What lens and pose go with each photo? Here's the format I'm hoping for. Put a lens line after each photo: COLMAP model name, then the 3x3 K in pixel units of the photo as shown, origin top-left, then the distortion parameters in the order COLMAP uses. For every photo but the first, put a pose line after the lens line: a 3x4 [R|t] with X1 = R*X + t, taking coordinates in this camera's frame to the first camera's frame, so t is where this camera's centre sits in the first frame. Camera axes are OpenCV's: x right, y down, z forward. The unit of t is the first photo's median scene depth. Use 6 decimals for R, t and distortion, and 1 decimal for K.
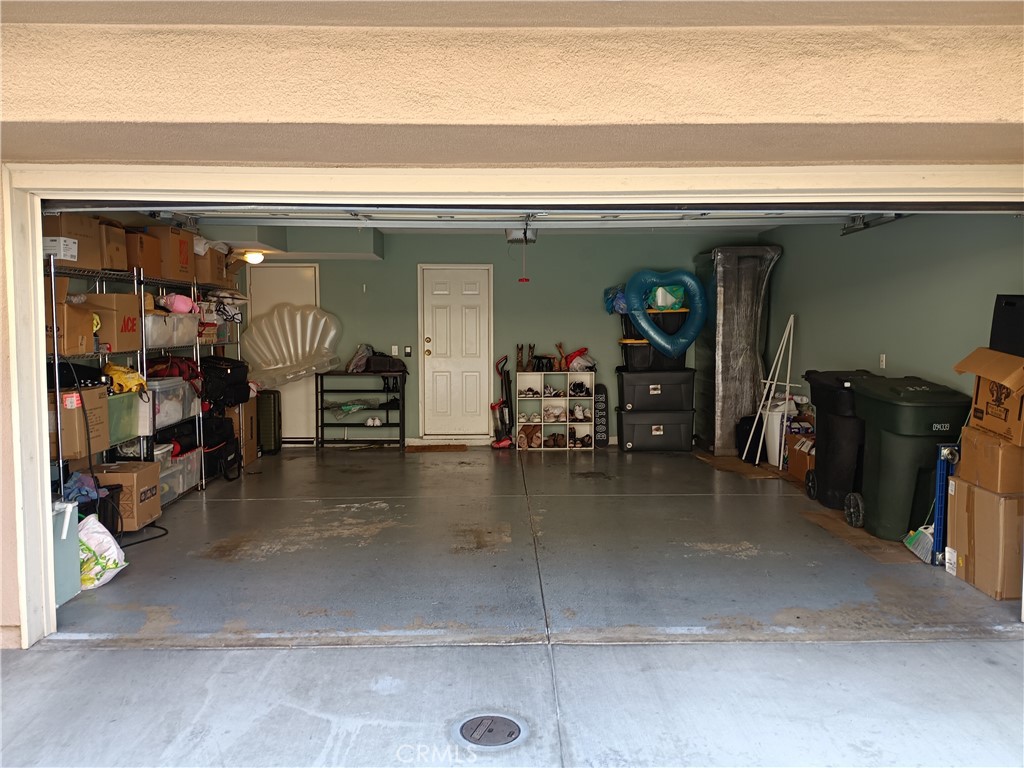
lens RADIAL K [[838.8, 0, 509.7], [0, 838.8, 379.1], [0, 0, 1]] dist [0.093040, -0.162525]
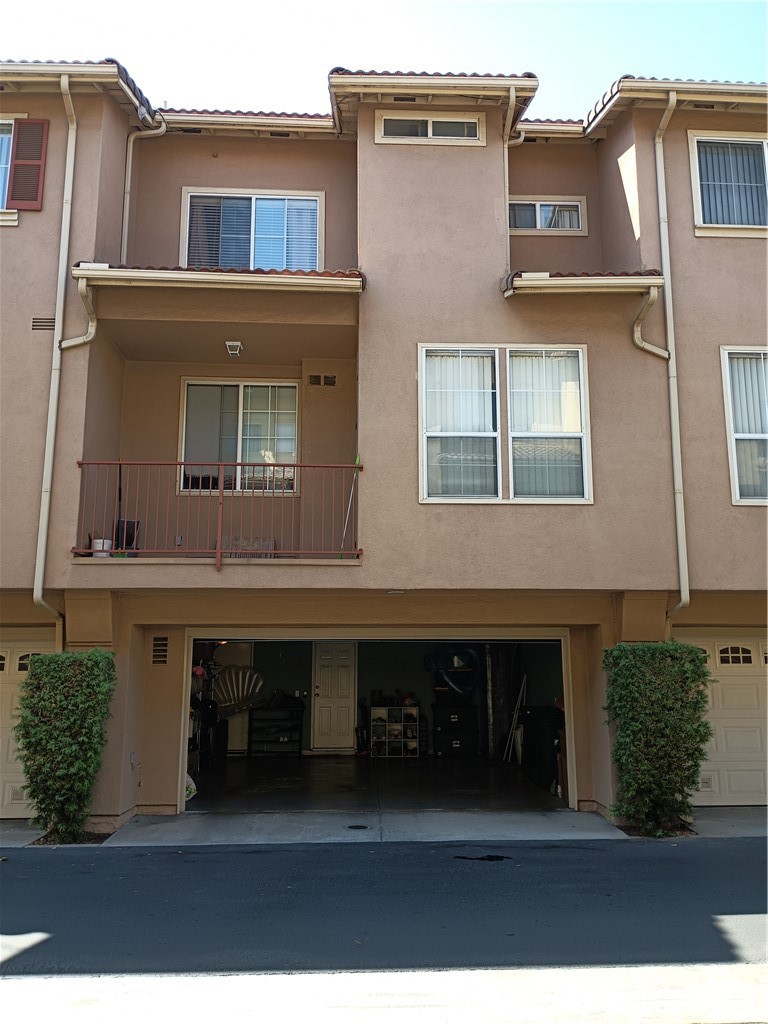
lens RADIAL K [[838.8, 0, 381.3], [0, 838.8, 510.1], [0, 0, 1]] dist [0.093040, -0.162525]
pose [[0.999913, 0.002962, 0.012878, 0.005486], [0.000265, 0.969872, -0.243615, 0.019165], [-0.013212, 0.243597, 0.969787, -0.698983]]
